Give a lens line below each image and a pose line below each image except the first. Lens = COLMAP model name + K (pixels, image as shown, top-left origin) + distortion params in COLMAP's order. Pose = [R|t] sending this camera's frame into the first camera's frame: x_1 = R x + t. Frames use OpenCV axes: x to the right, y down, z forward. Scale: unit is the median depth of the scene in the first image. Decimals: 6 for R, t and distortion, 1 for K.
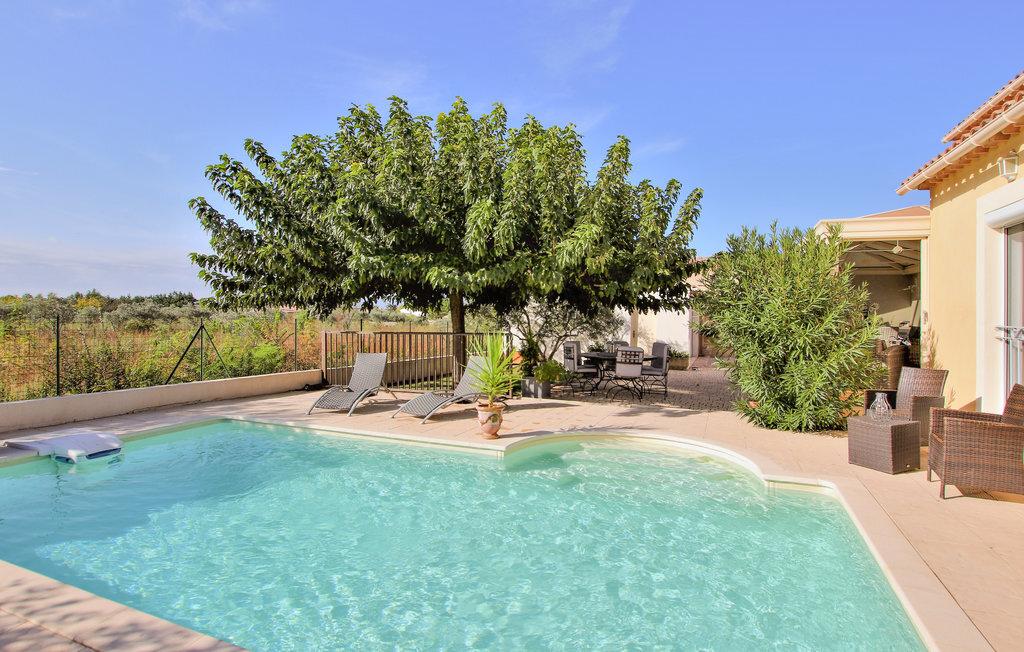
lens RADIAL K [[517.1, 0, 512.0], [0, 517.1, 326.0], [0, 0, 1]] dist [-0.023354, 0.000465]
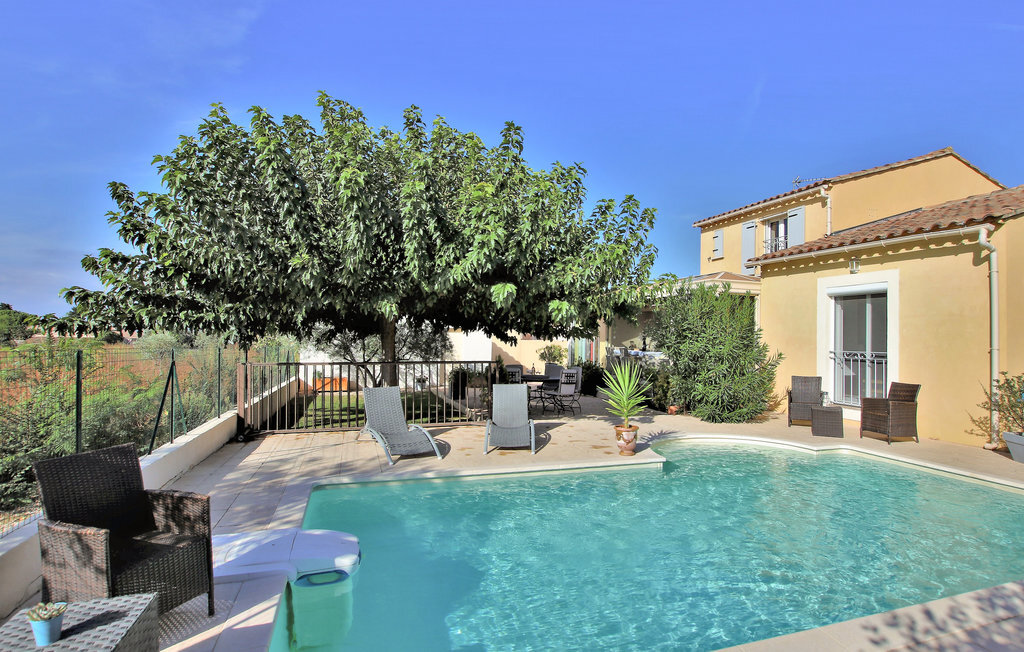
lens RADIAL K [[517.1, 0, 512.0], [0, 517.1, 326.0], [0, 0, 1]] dist [-0.023354, 0.000465]
pose [[0.767165, 0.021526, 0.641088, -2.272326], [0.003140, 0.999299, -0.037312, -0.050441], [-0.641442, 0.030638, 0.766560, 0.698124]]
